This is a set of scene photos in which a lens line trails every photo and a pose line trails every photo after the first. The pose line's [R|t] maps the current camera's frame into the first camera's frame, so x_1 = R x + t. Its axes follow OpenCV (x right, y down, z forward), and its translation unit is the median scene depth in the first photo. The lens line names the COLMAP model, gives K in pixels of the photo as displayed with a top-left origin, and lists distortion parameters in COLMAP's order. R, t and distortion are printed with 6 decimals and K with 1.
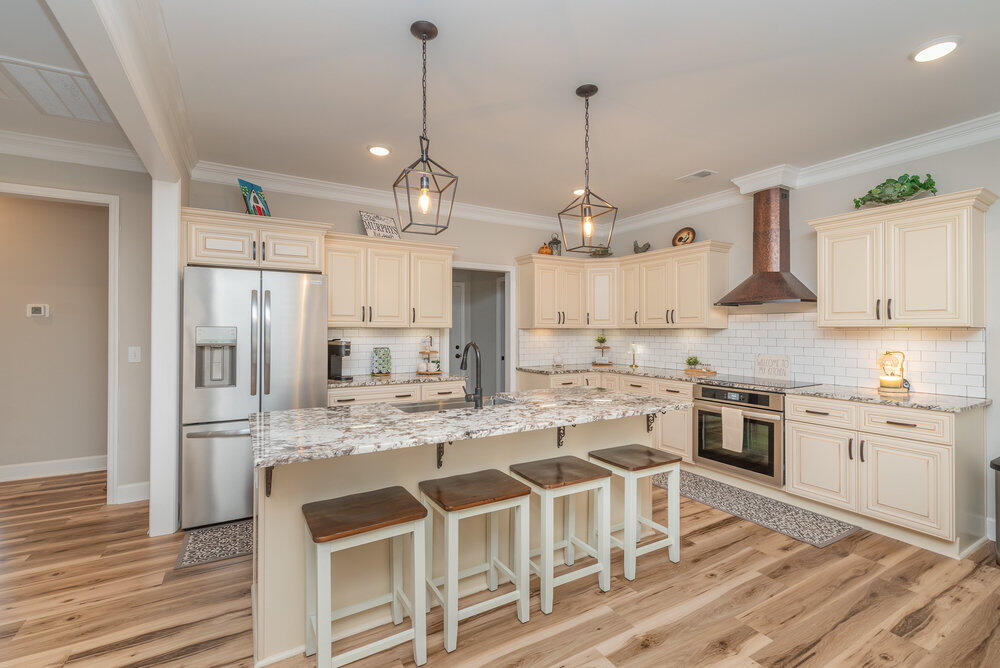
lens RADIAL K [[435.0, 0, 494.4], [0, 435.0, 327.3], [0, 0, 1]] dist [-0.000152, -0.000076]
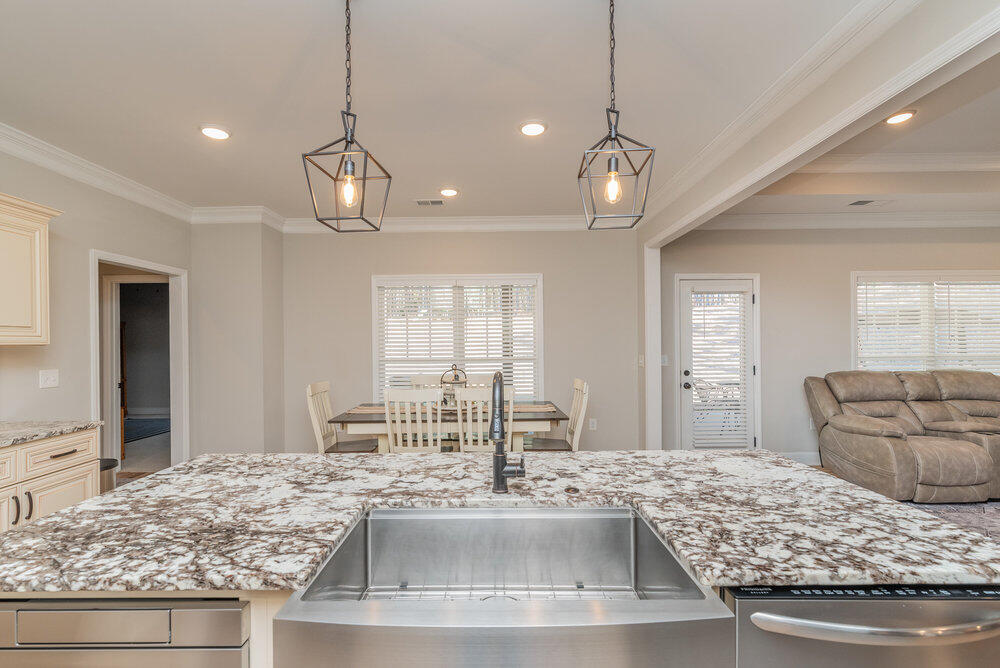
lens RADIAL K [[437.4, 0, 491.4], [0, 437.4, 340.3], [0, 0, 1]] dist [0.001568, -0.000094]
pose [[-0.861733, 0.008250, 0.507295, -0.169794], [0.004502, 0.999953, -0.008616, 0.000700], [-0.507342, -0.005141, -0.861729, 0.817779]]
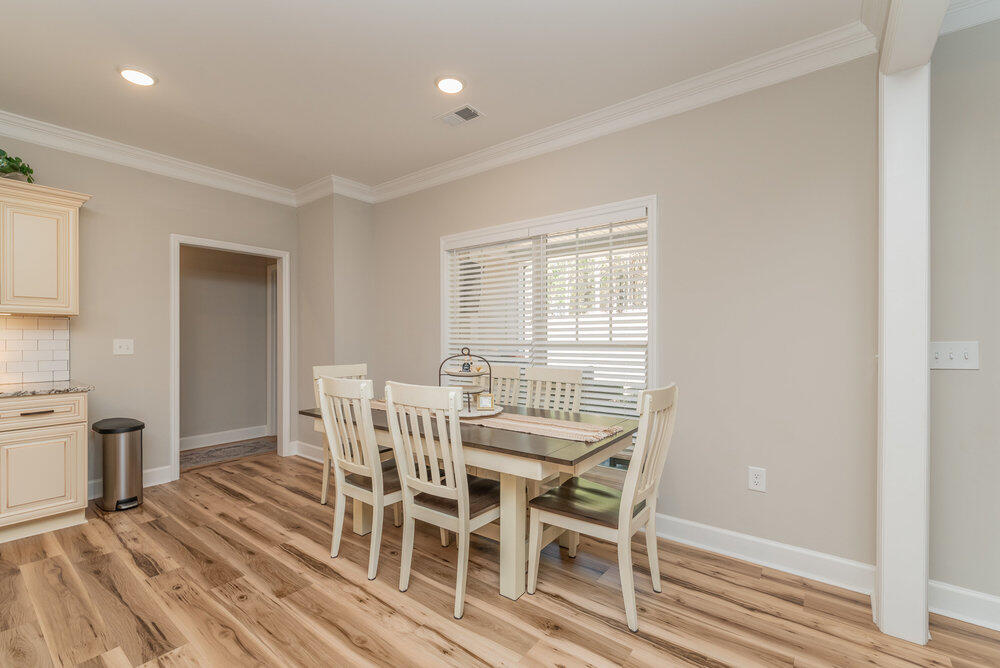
lens RADIAL K [[437.4, 0, 491.4], [0, 437.4, 340.3], [0, 0, 1]] dist [0.001568, -0.000094]
pose [[-0.379617, -0.009577, 0.925094, -0.212598], [-0.007939, 0.999943, 0.007094, 0.028212], [-0.925110, -0.004651, -0.379671, 0.269038]]
